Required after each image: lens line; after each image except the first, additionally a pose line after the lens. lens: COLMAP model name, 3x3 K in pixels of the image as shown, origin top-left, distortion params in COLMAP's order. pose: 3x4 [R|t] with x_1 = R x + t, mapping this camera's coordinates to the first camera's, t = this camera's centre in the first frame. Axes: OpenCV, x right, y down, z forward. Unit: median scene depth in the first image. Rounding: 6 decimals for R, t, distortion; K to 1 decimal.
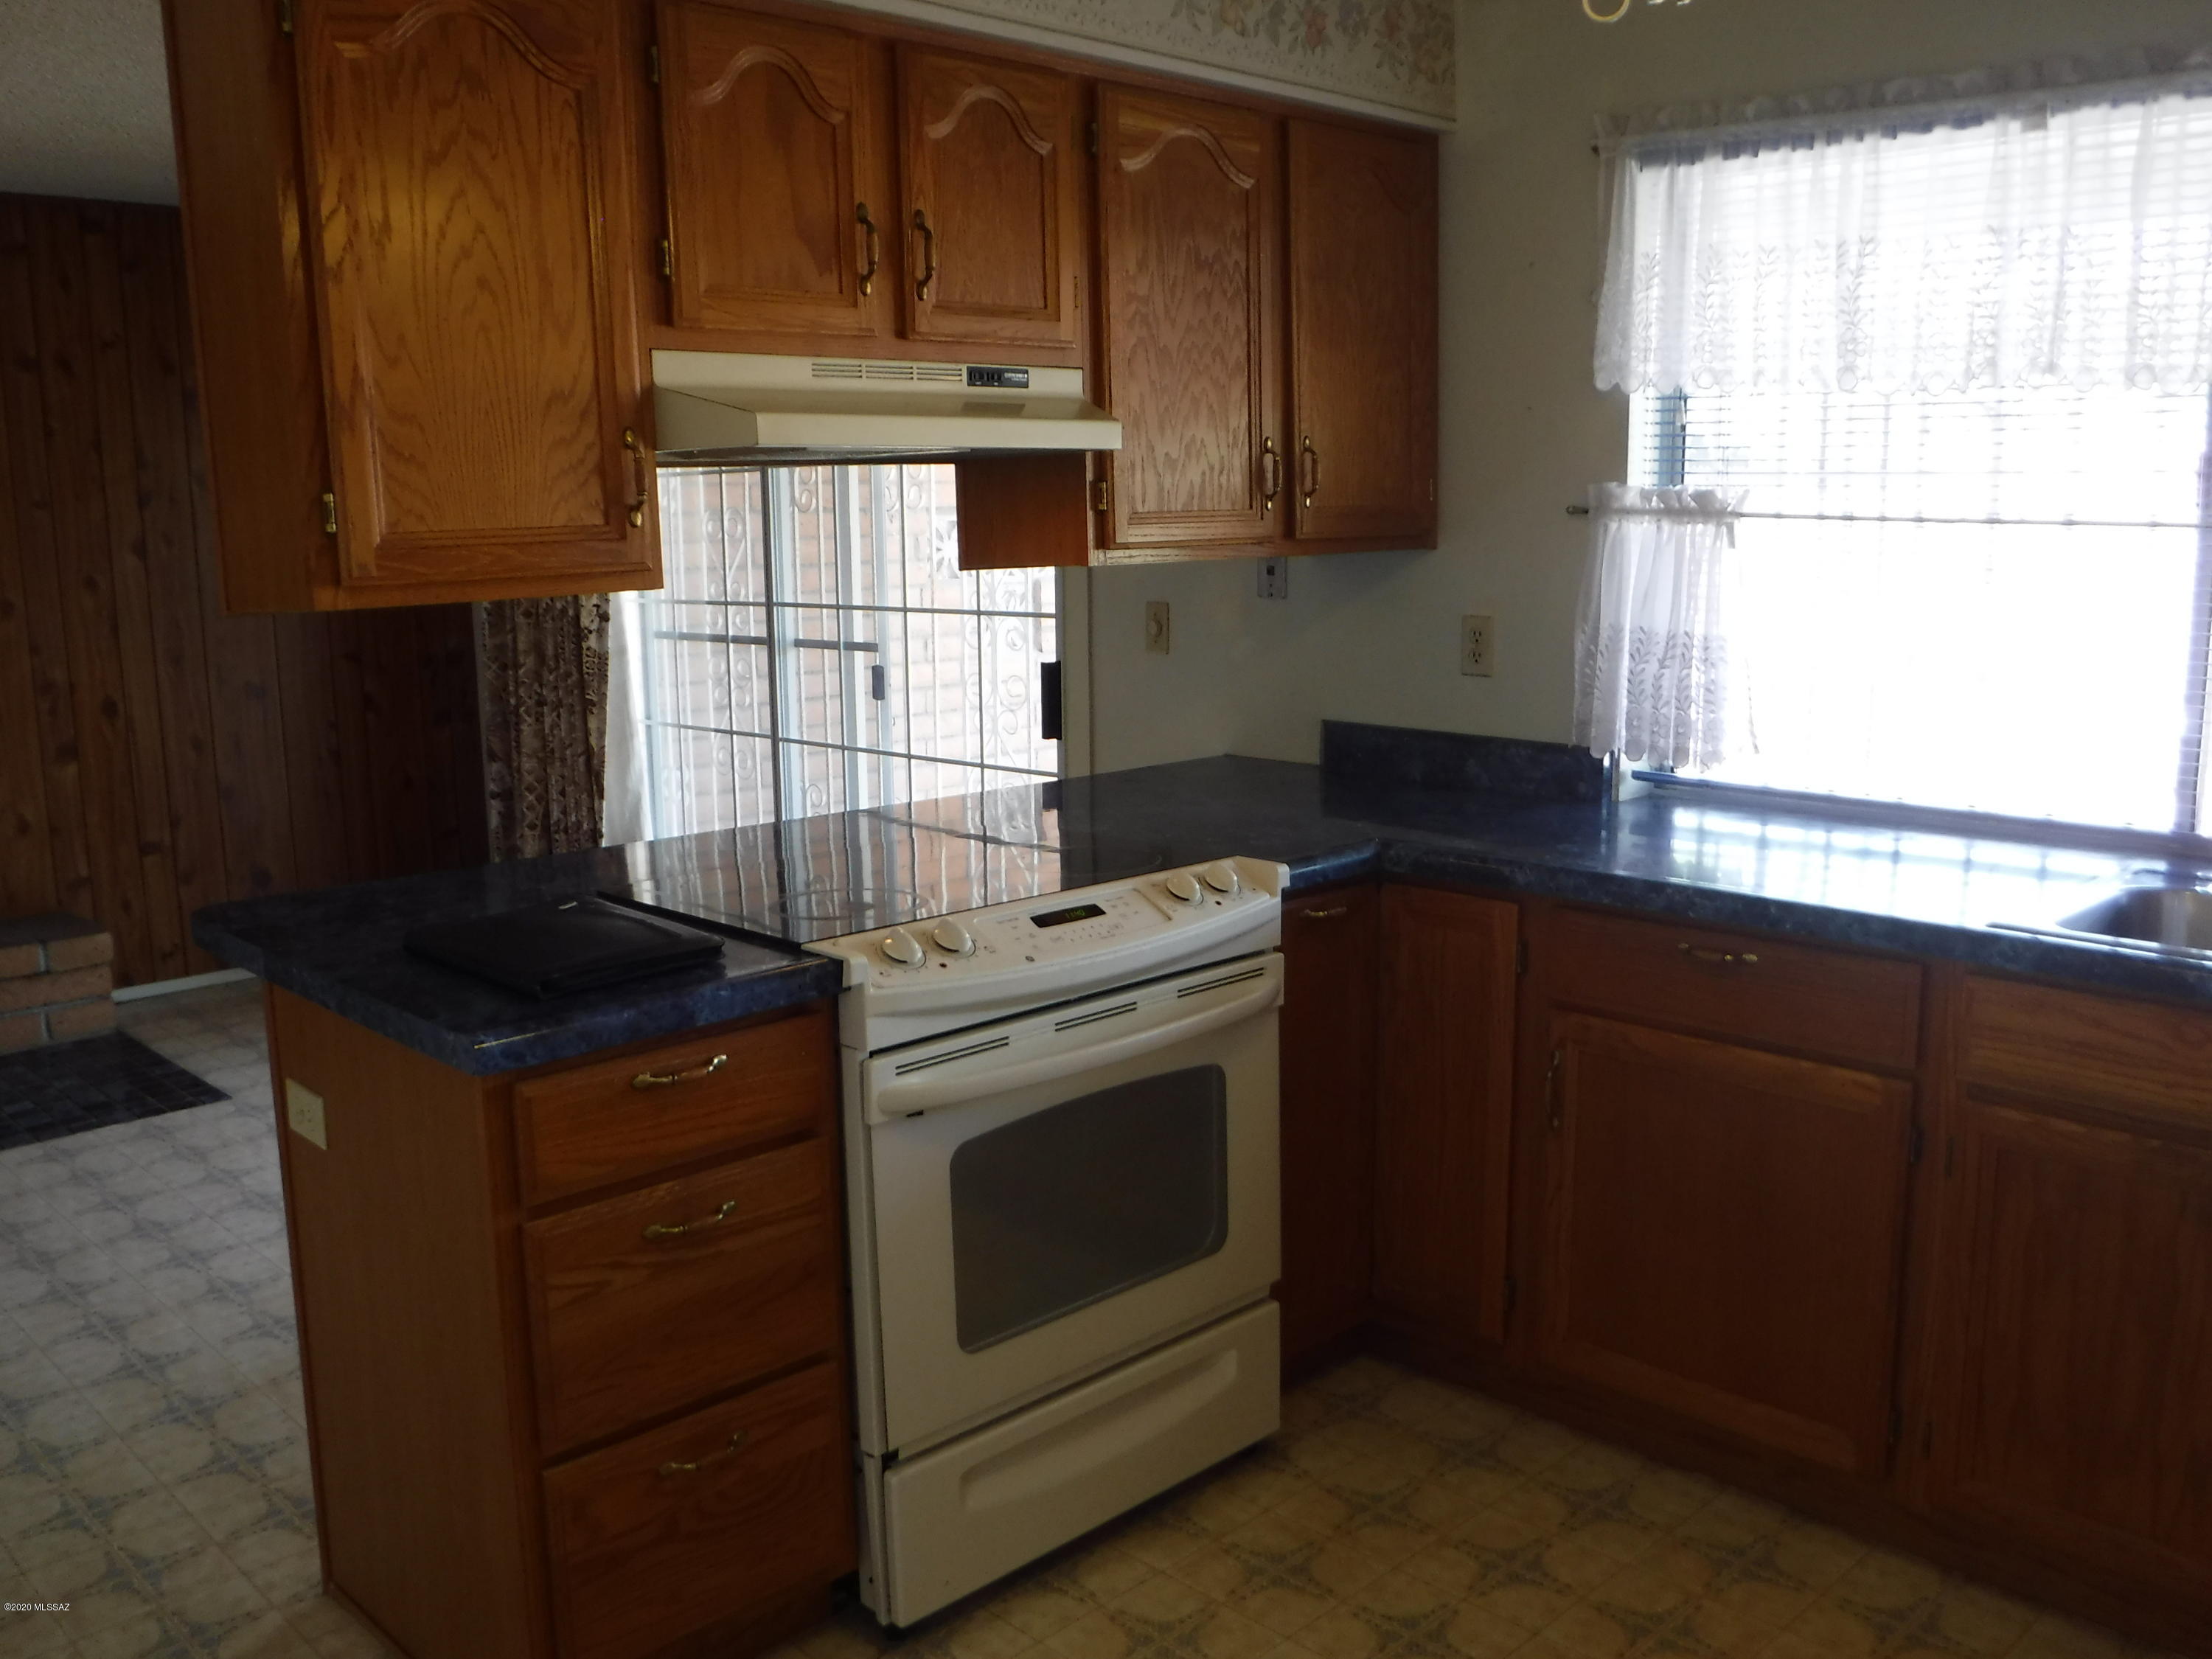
lens RADIAL K [[1865.1, 0, 1106.0], [0, 1865.1, 829.5], [0, 0, 1]] dist [-0.067548, 0.031623]
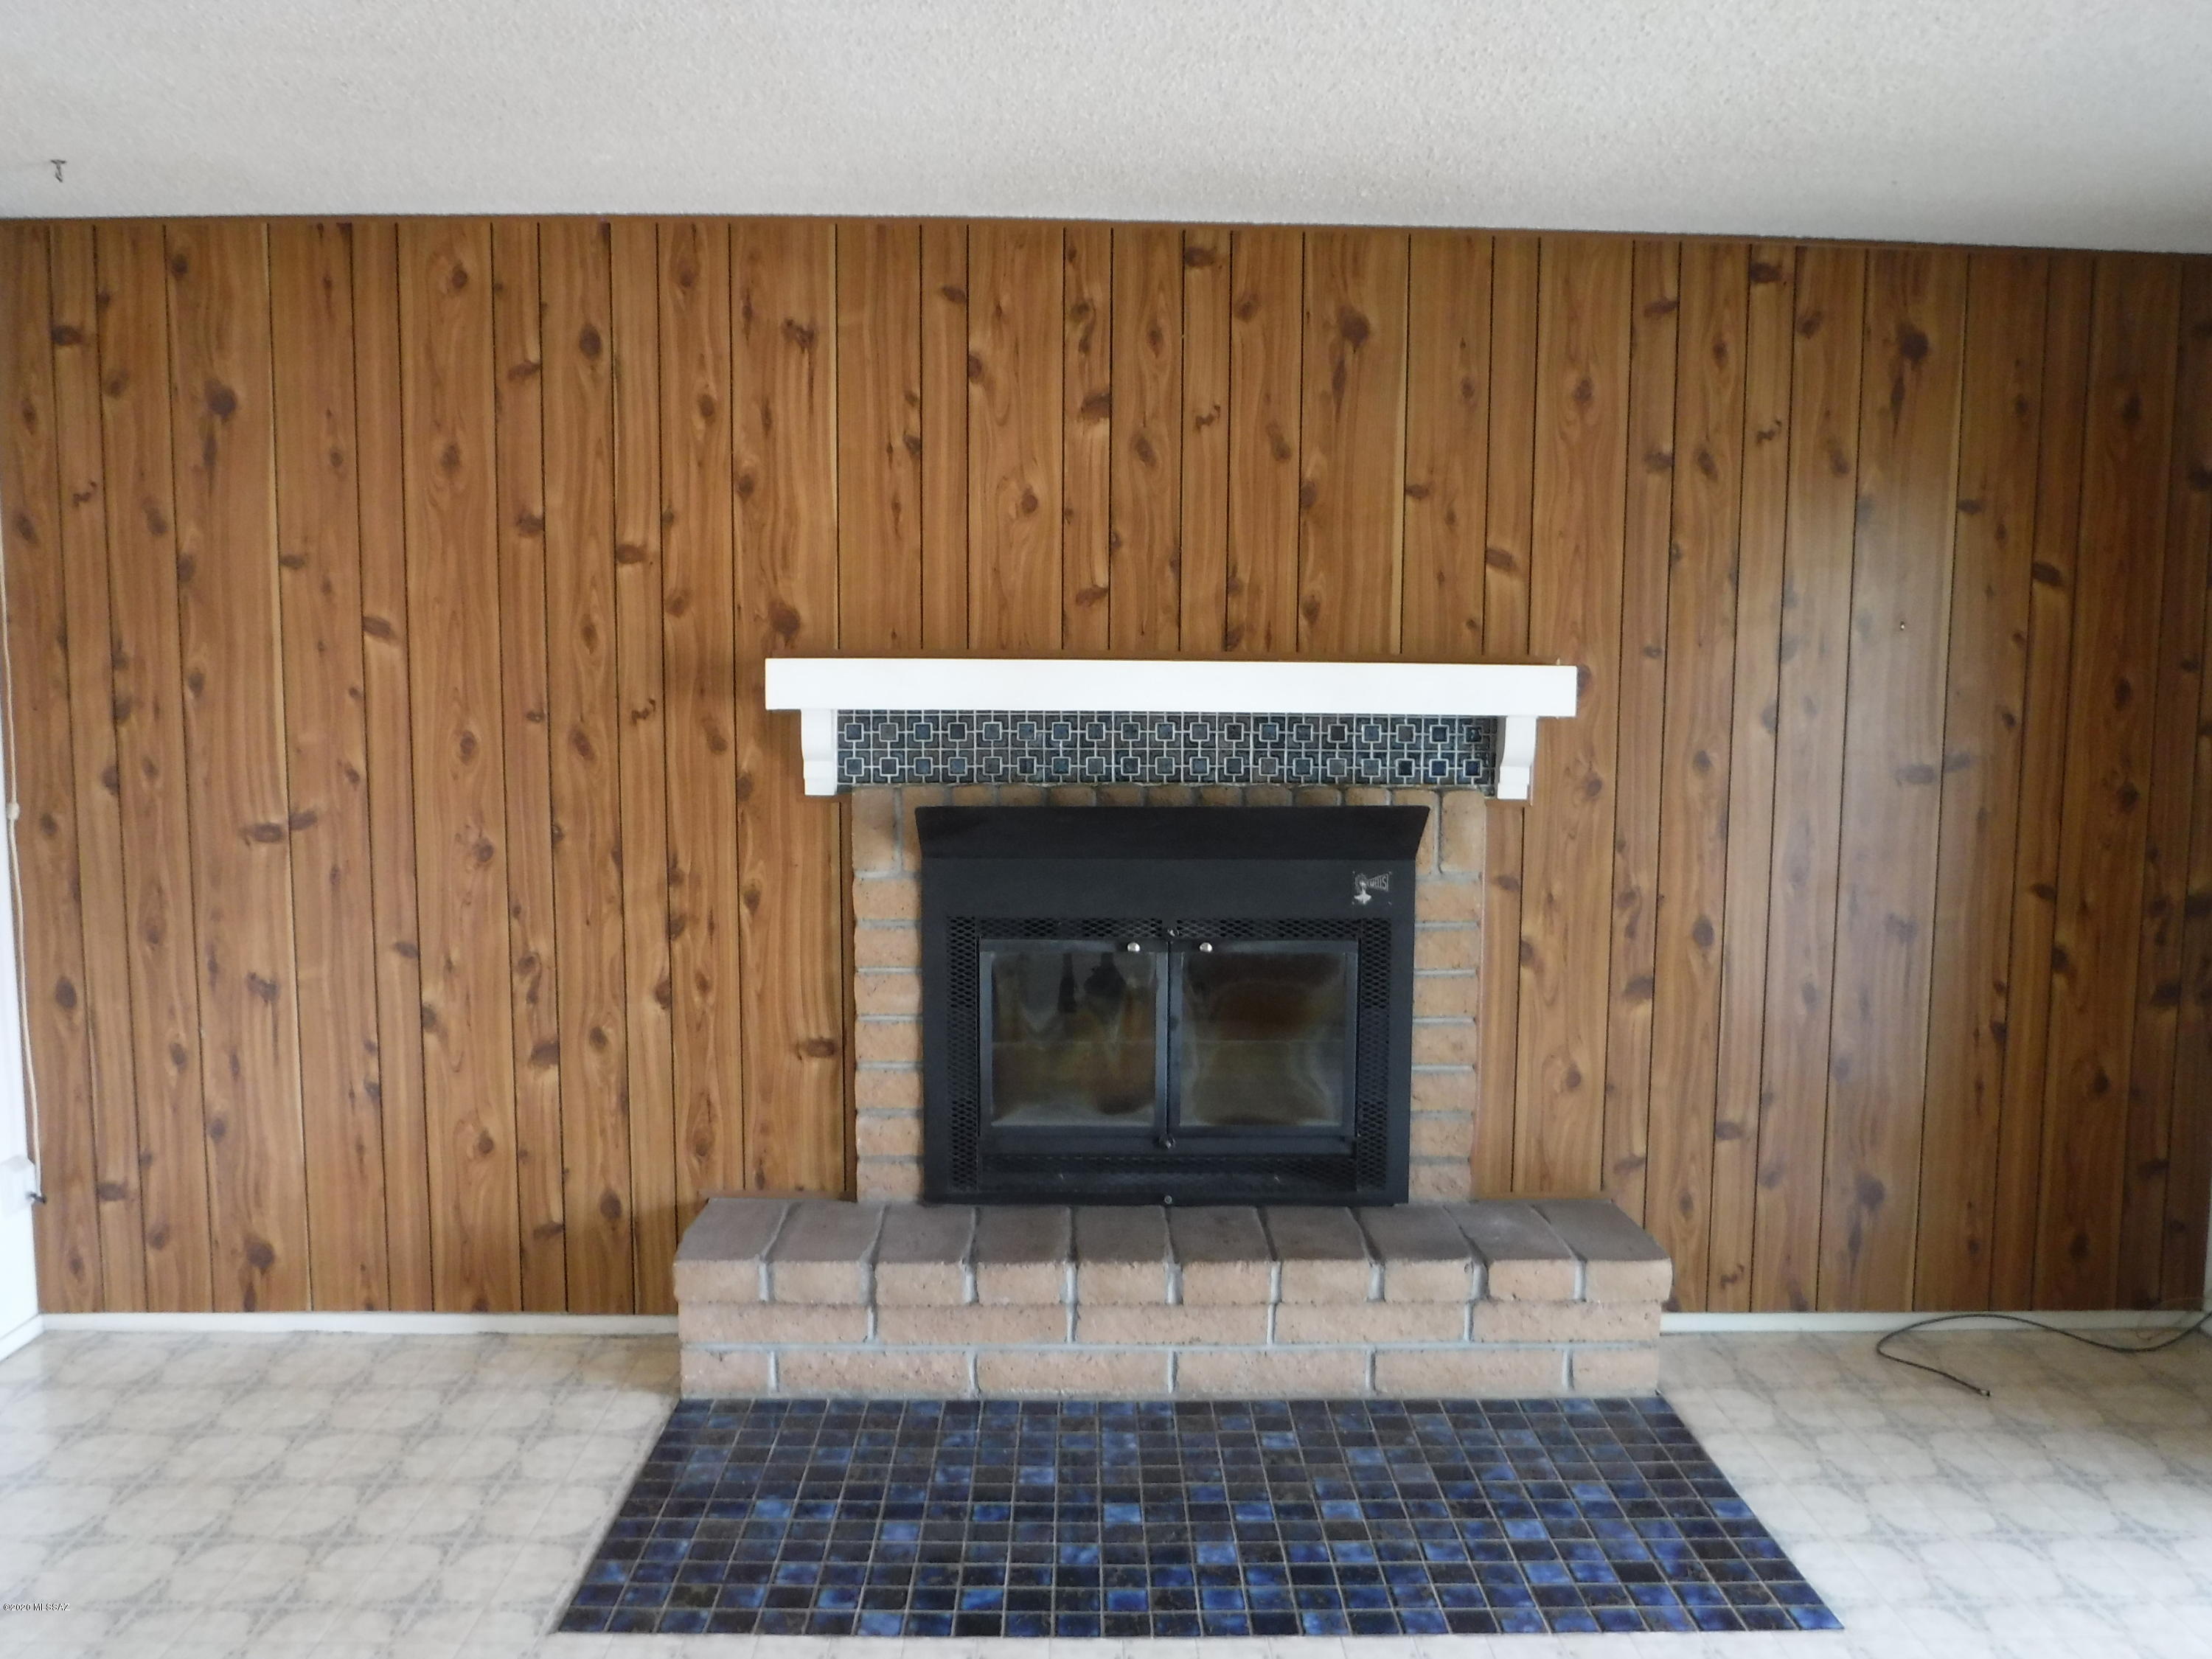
lens RADIAL K [[1865.1, 0, 1106.0], [0, 1865.1, 829.5], [0, 0, 1]] dist [-0.067548, 0.031623]
pose [[0.726869, 0.089676, -0.680897, -0.227726], [-0.138039, 0.990282, -0.016937, -0.063598], [0.672761, 0.106301, 0.732184, 0.311472]]
